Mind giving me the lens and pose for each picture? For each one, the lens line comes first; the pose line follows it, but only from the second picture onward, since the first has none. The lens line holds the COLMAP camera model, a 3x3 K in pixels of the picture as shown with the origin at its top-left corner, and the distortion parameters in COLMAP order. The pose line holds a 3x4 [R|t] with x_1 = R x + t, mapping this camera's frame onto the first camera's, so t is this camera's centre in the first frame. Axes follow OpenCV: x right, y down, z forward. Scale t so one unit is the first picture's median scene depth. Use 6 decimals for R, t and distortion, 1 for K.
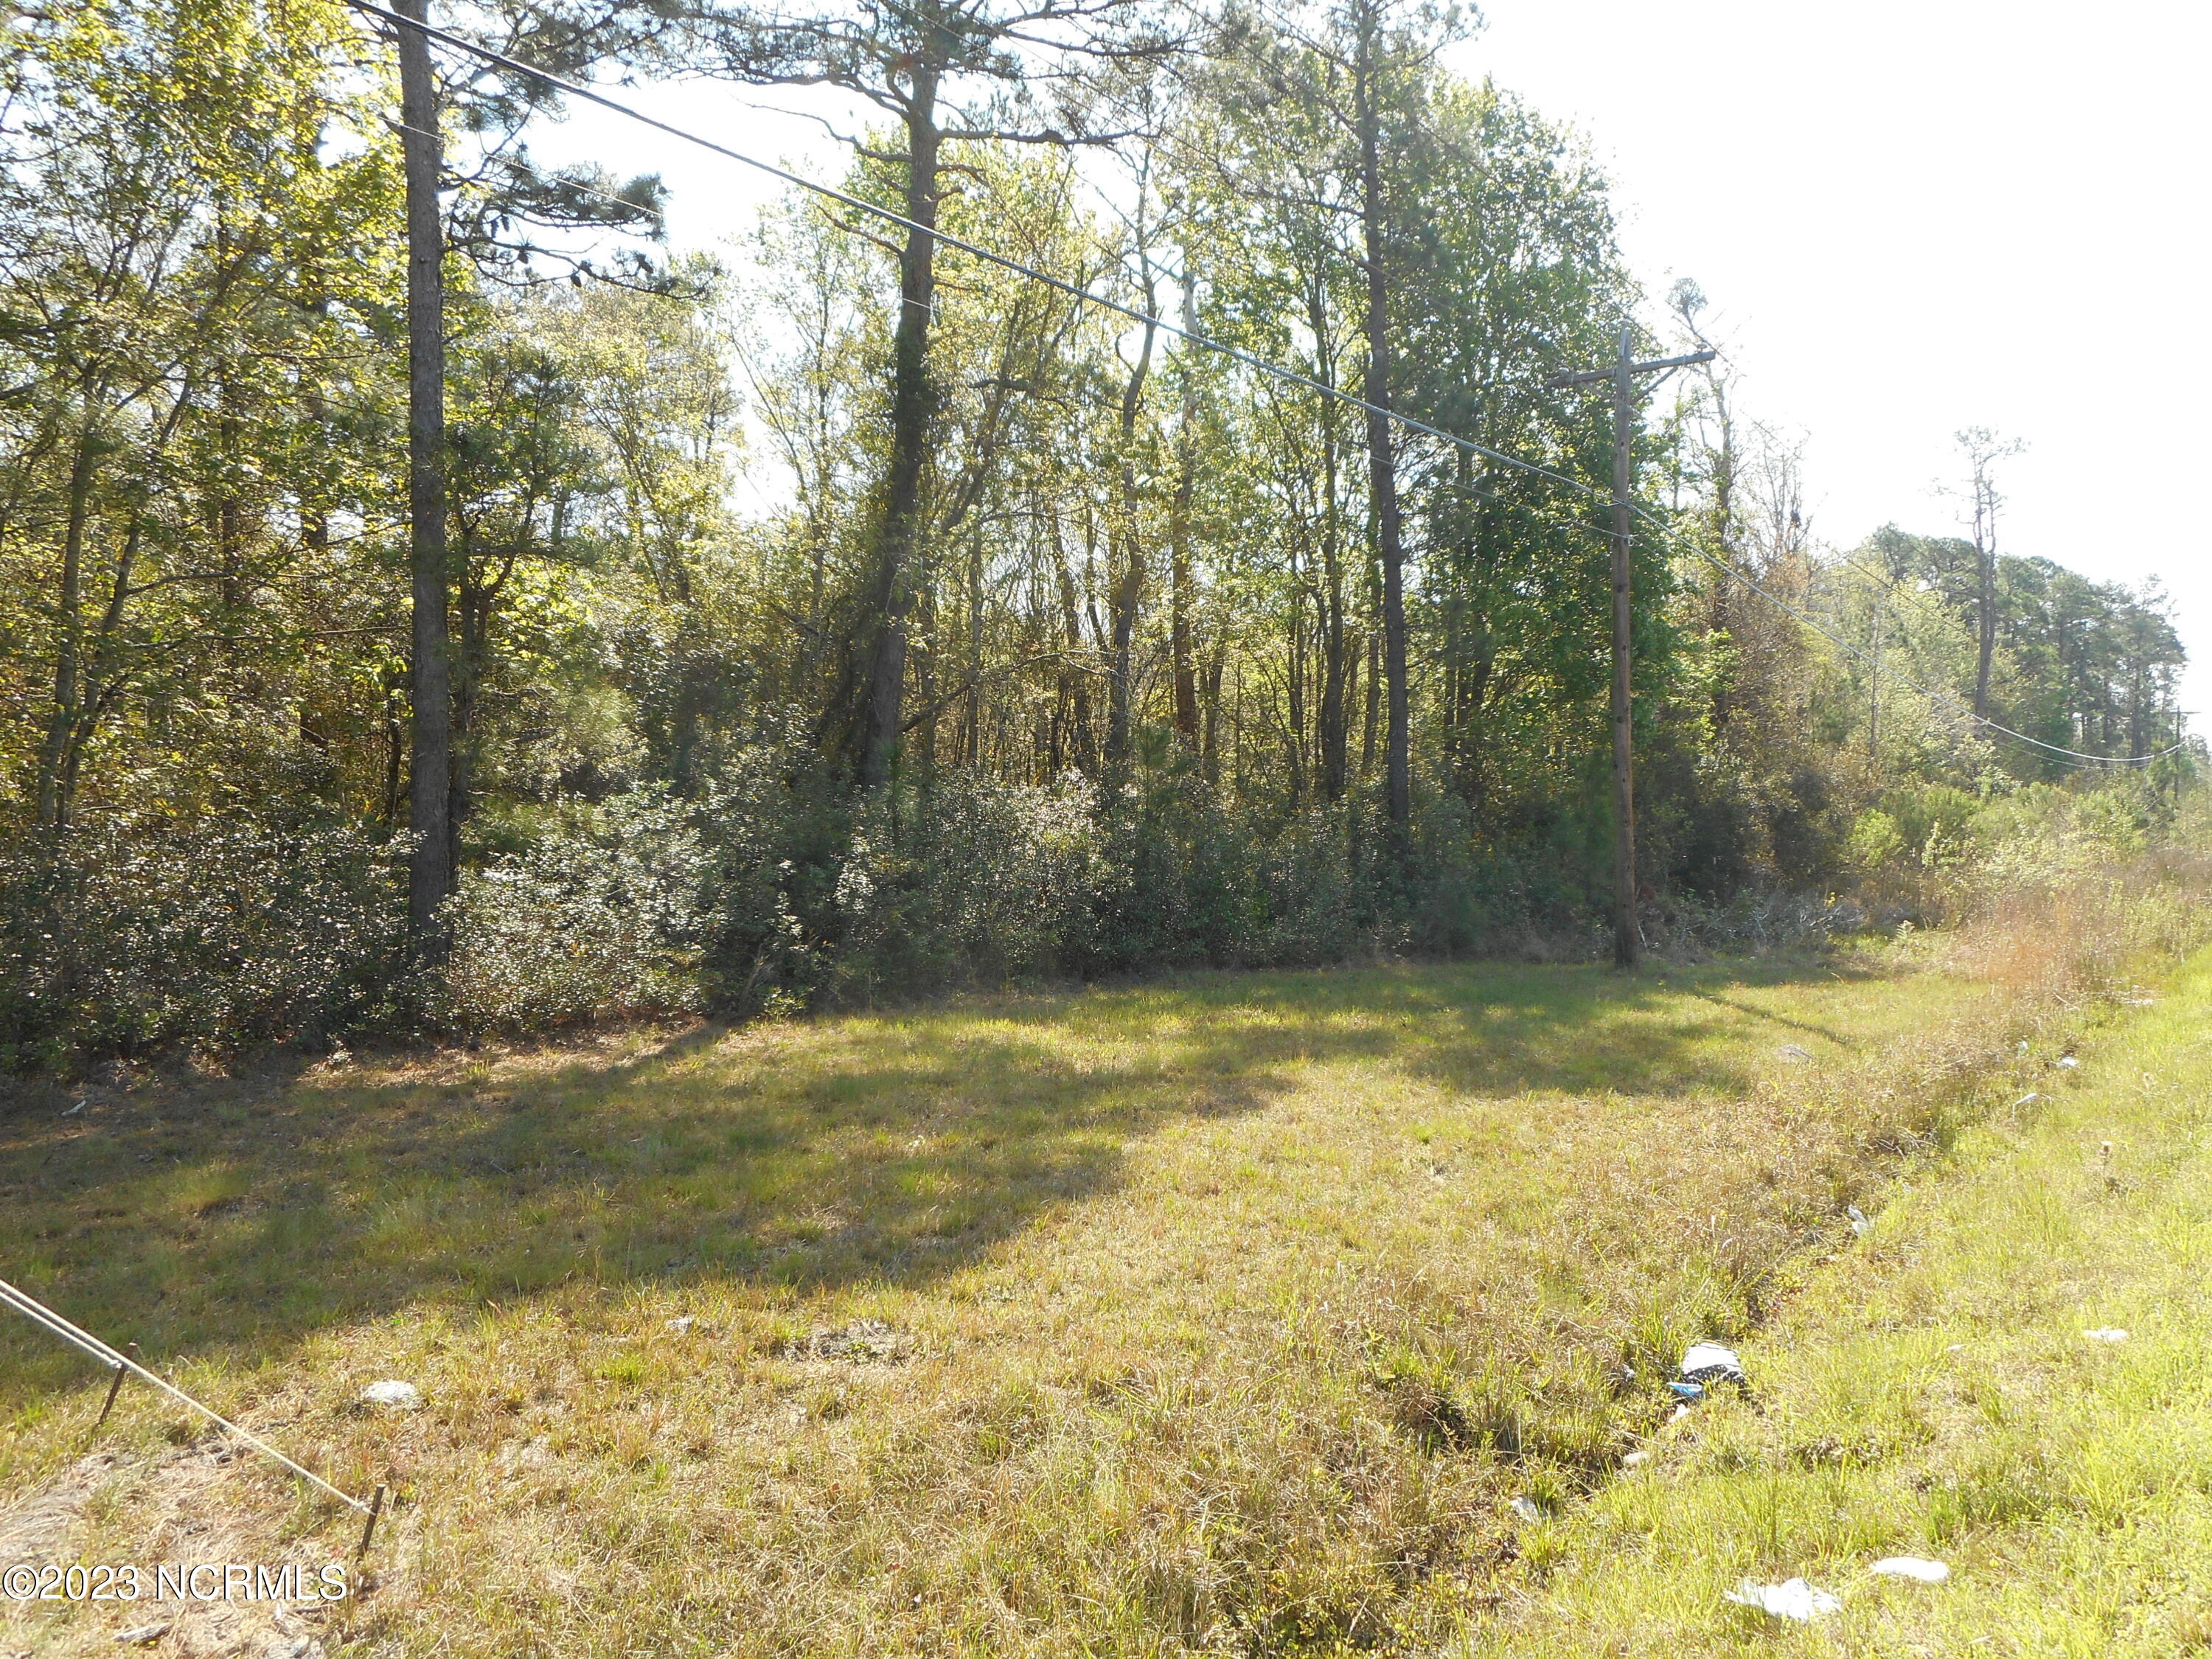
lens RADIAL K [[1779.4, 0, 1108.1], [0, 1779.4, 814.8], [0, 0, 1]] dist [0.031370, -0.012421]
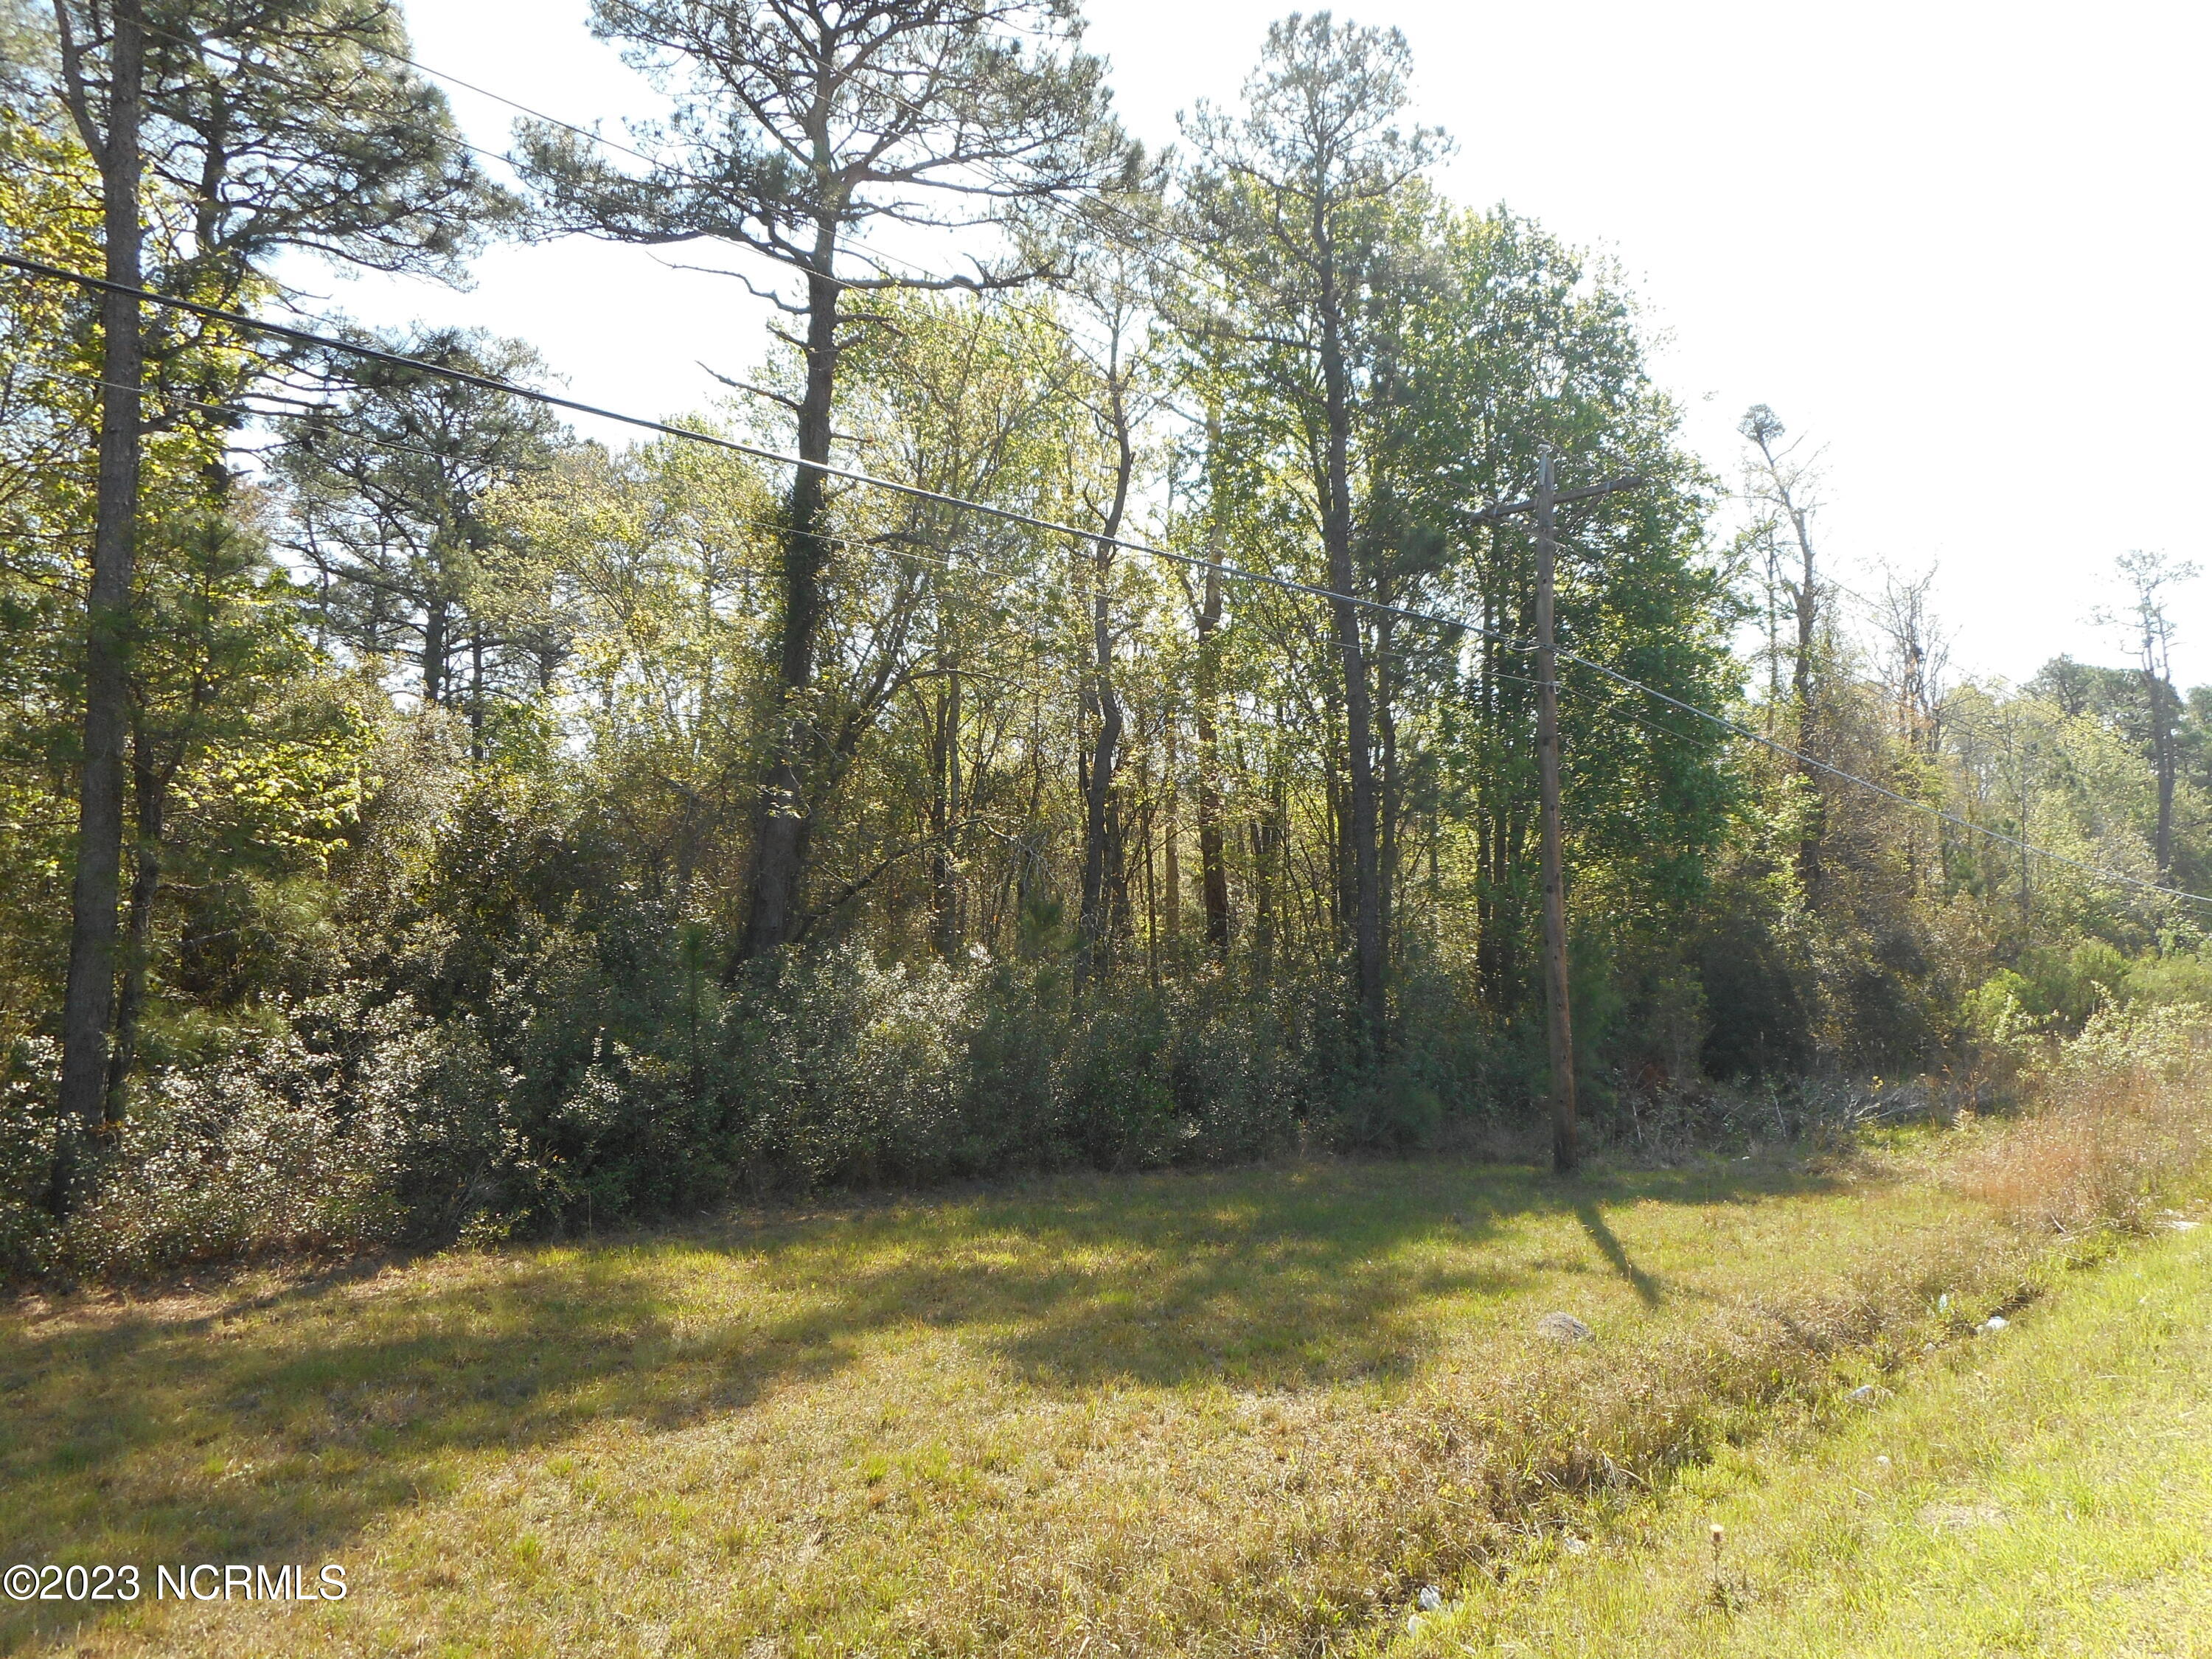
lens RADIAL K [[1779.4, 0, 1102.0], [0, 1779.4, 811.8], [0, 0, 1]] dist [0.031370, -0.012421]
pose [[0.993783, -0.015256, -0.110280, 0.098169], [0.005811, 0.996324, -0.085467, -0.010472], [0.111178, 0.084295, 0.990219, 0.059650]]
